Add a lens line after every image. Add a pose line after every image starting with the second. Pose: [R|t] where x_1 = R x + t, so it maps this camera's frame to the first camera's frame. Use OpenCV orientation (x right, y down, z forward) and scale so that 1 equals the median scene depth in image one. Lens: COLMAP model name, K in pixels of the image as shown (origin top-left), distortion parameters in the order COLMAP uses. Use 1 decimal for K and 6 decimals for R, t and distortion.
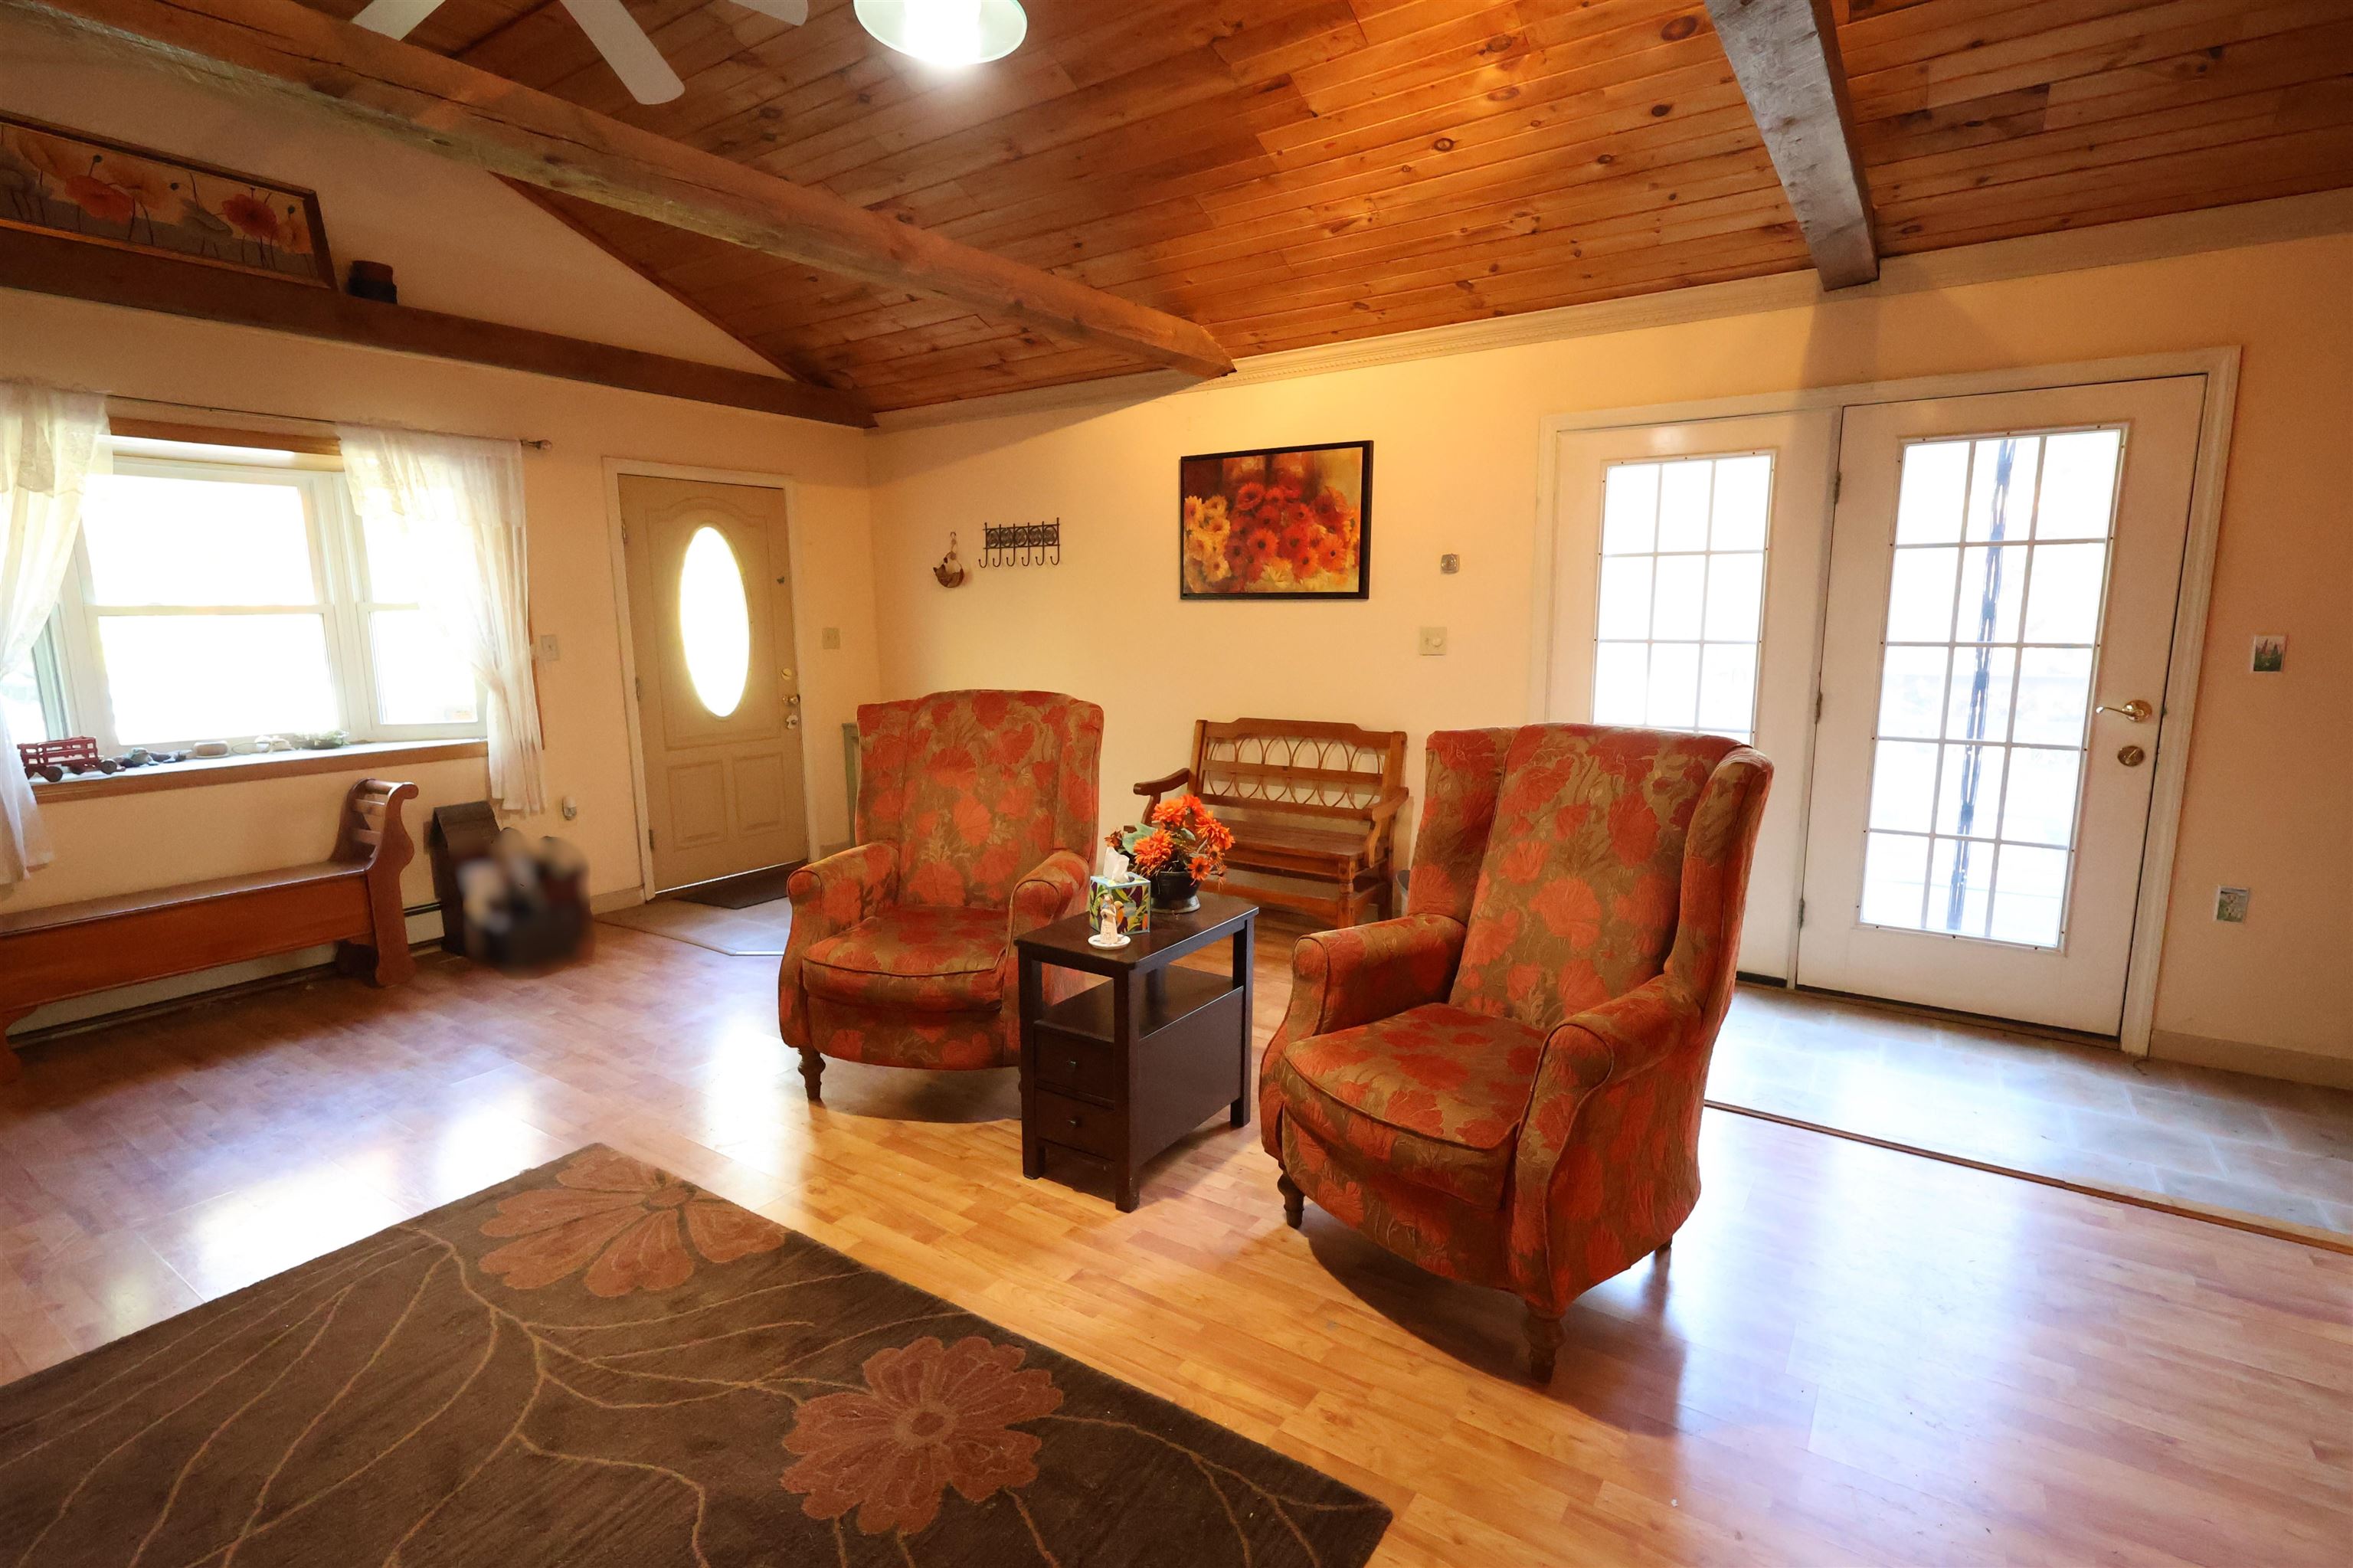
lens RADIAL K [[1089.6, 0, 1176.5], [0, 1089.6, 784.0], [0, 0, 1]] dist [0.001474, 0.000525]
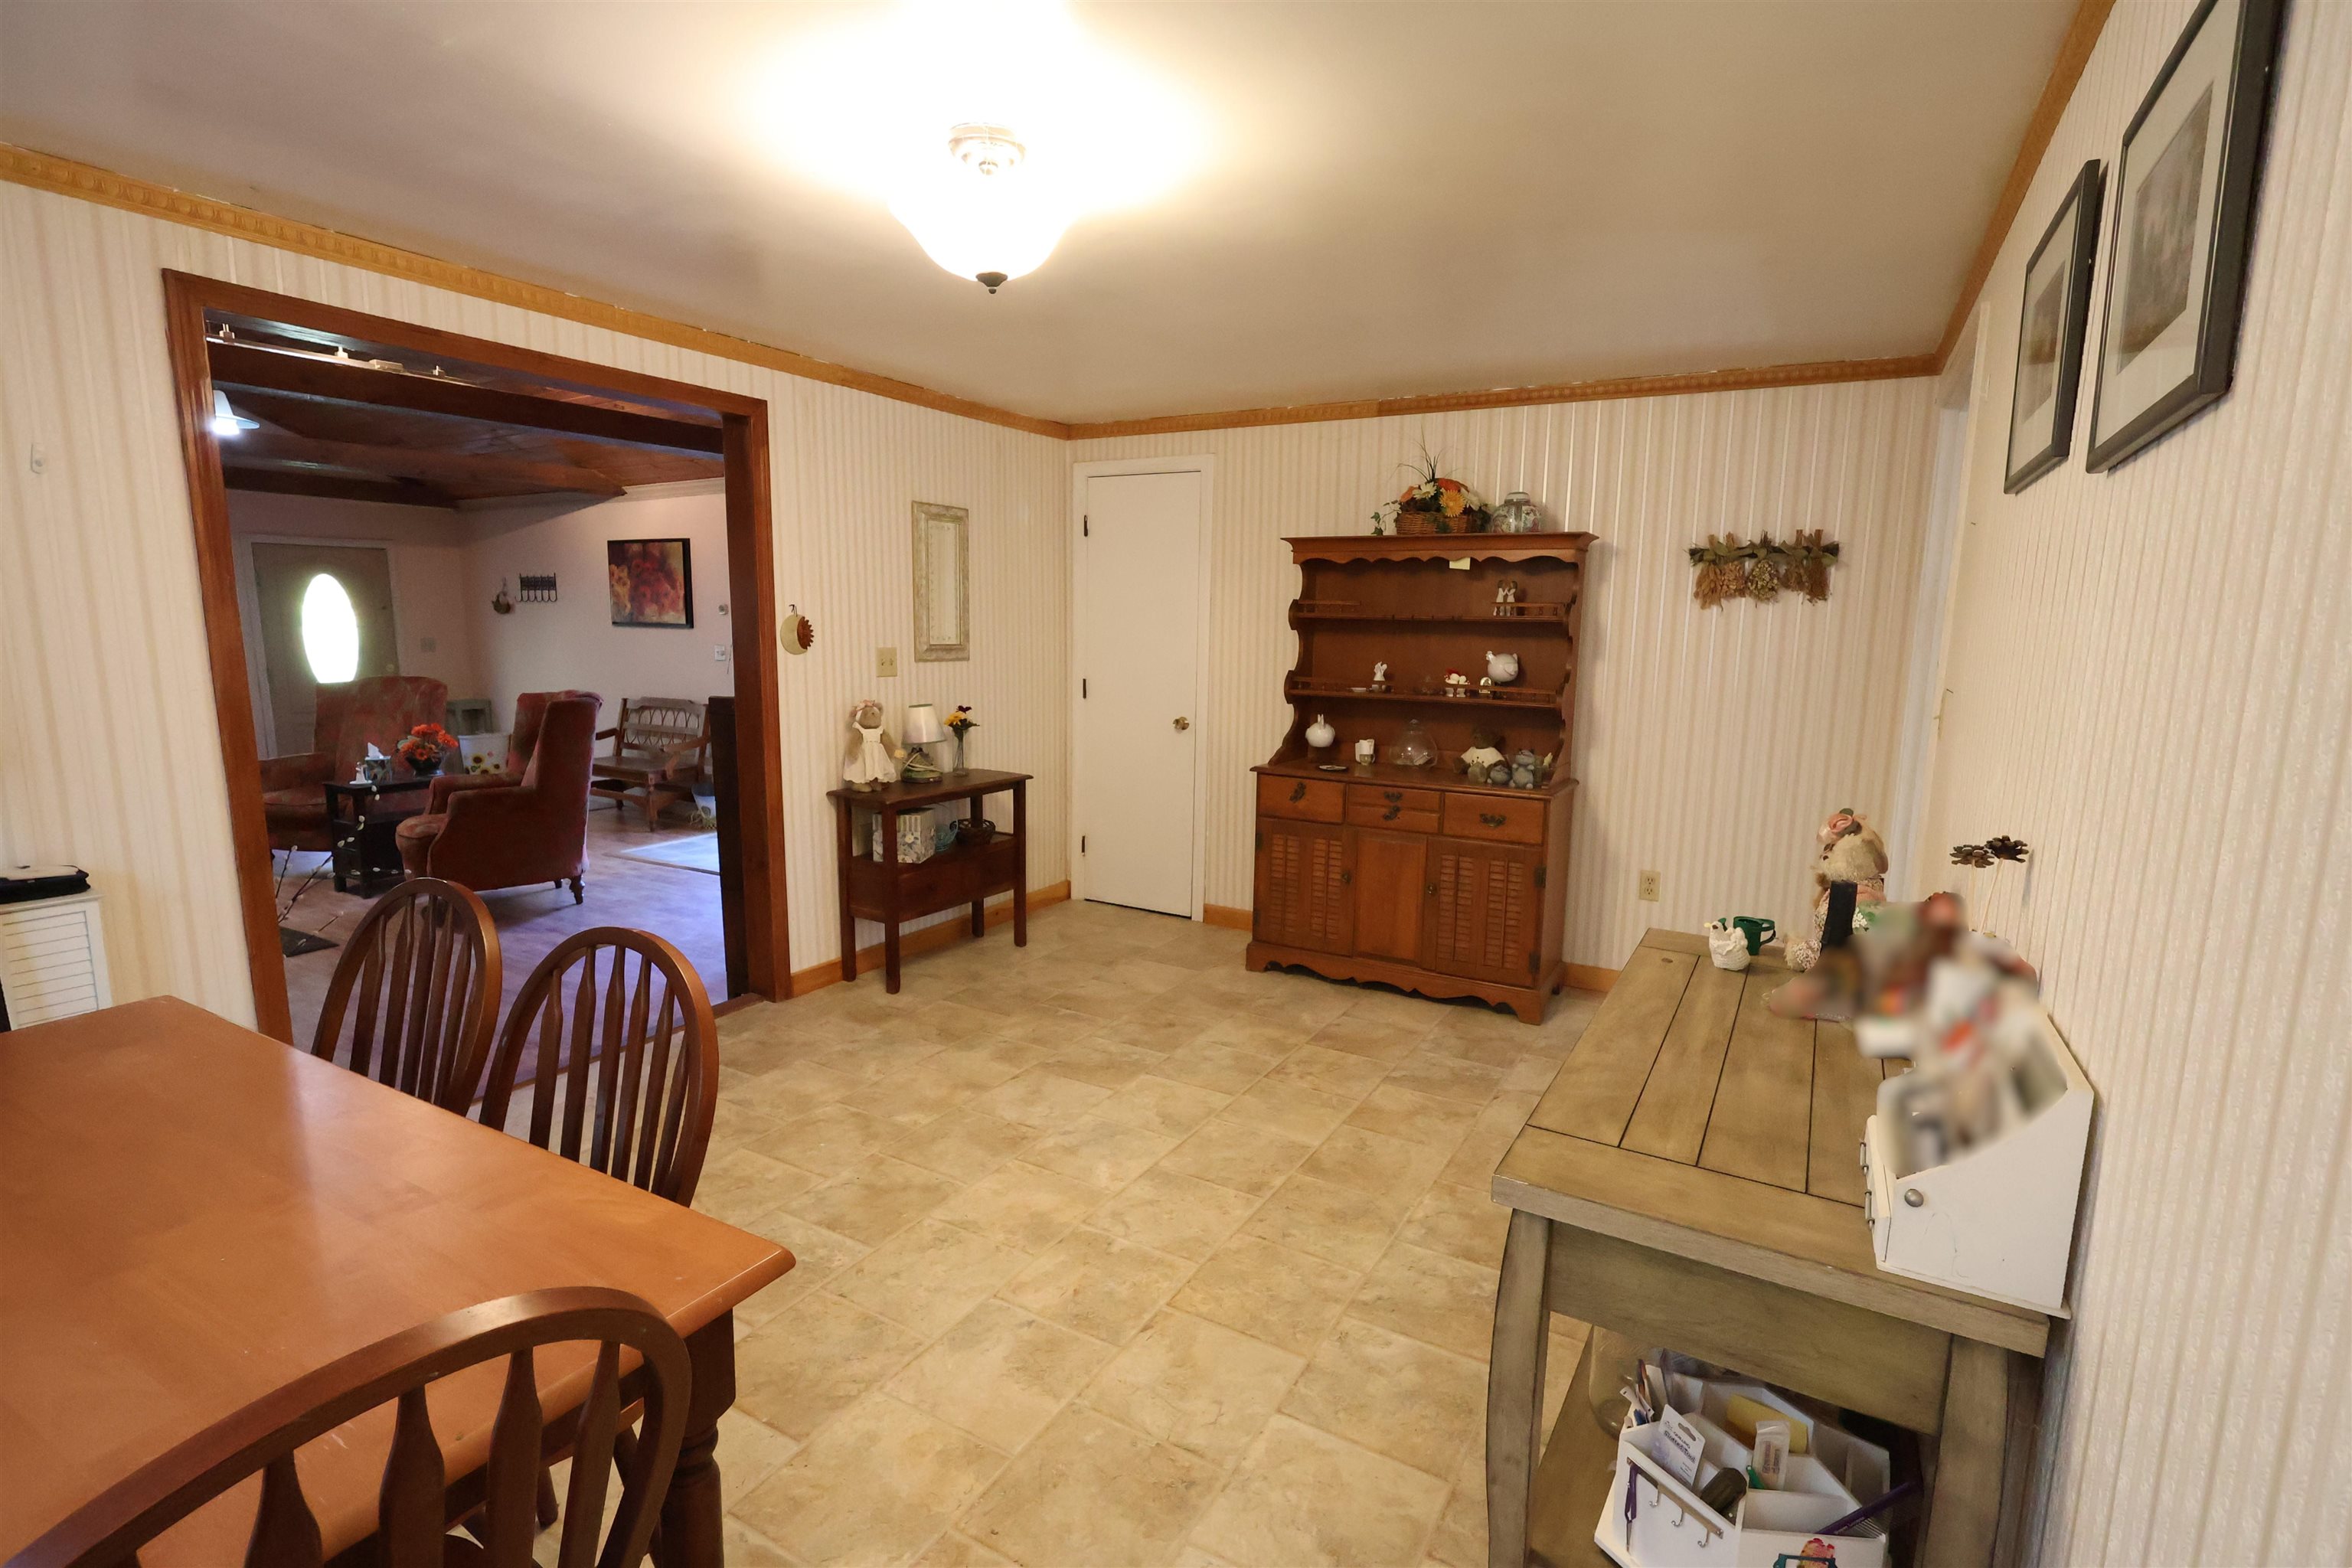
lens RADIAL K [[1089.1, 0, 1176.0], [0, 1089.1, 784.0], [0, 0, 1]] dist [0.001474, 0.000525]
pose [[0.997923, 0.007049, 0.064034, 0.802408], [-0.006603, 0.999952, -0.007171, 0.083056], [-0.064082, 0.006733, 0.997922, -0.753233]]
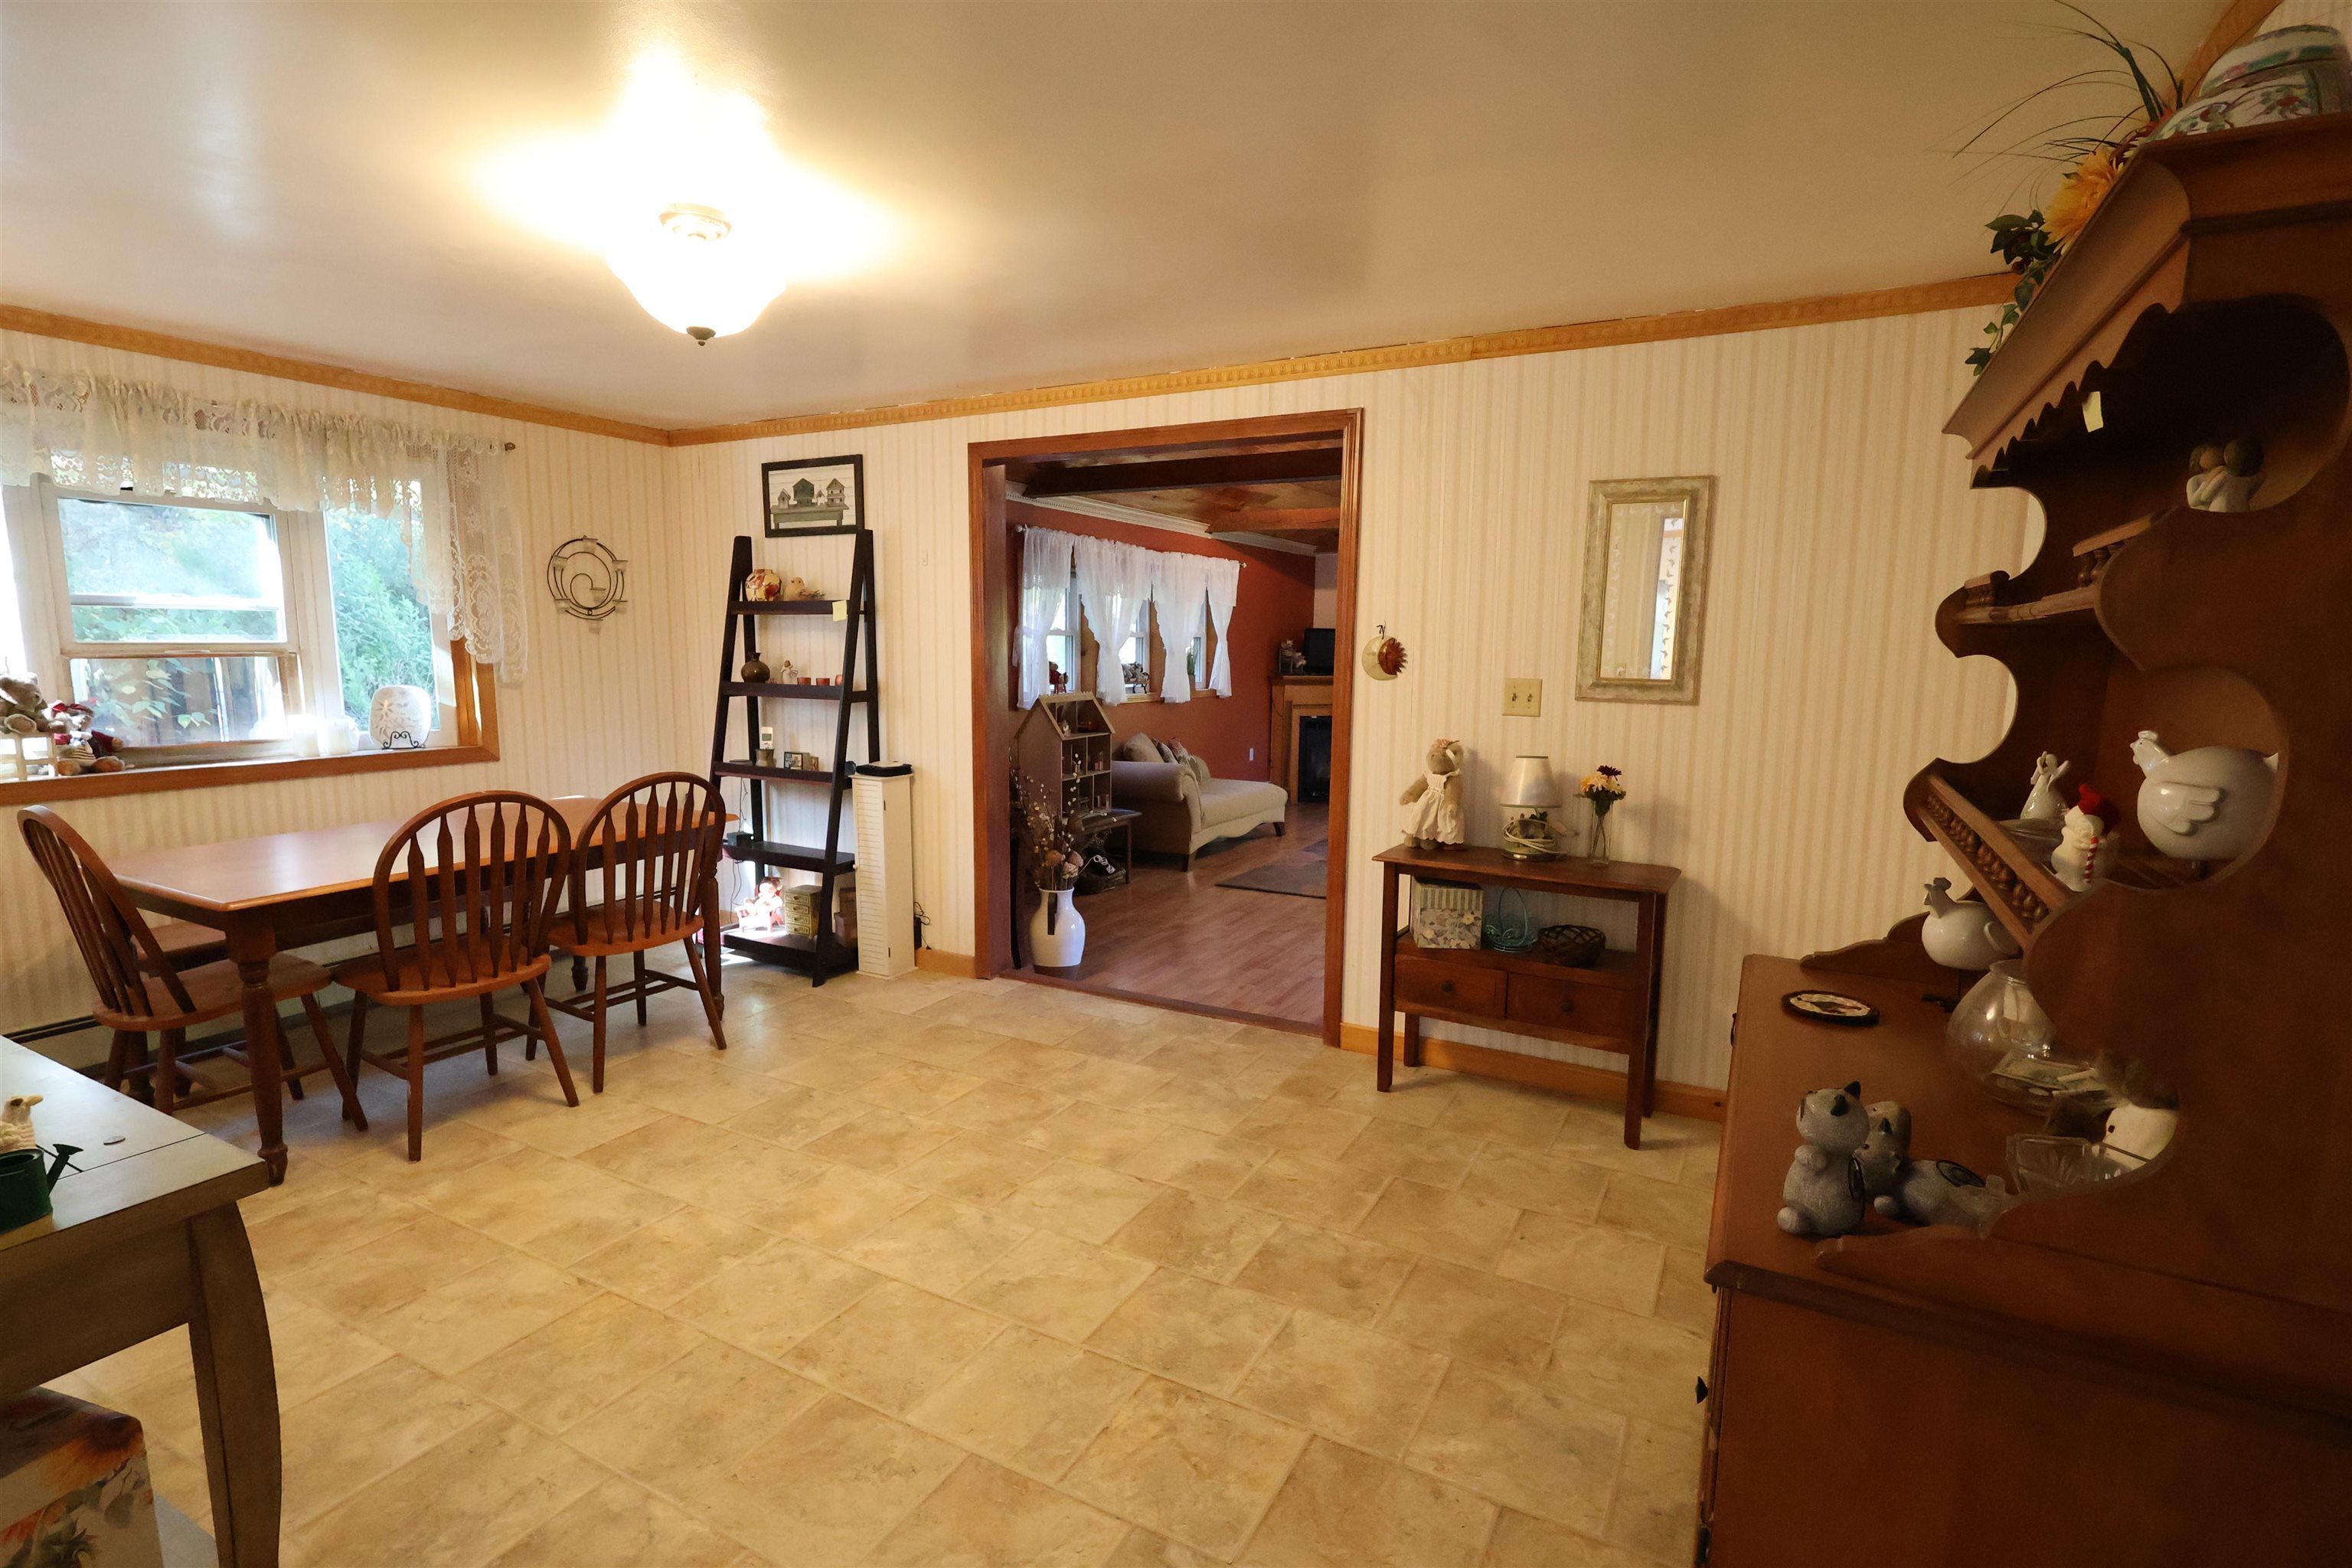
lens RADIAL K [[1100.1, 0, 1176.0], [0, 1100.1, 784.0], [0, 0, 1]] dist [0.002259, -0.000101]
pose [[0.102098, 0.133928, -0.985718, 1.264583], [-0.167061, 0.979131, 0.115729, -0.005793], [0.980646, 0.152859, 0.122341, -0.180996]]
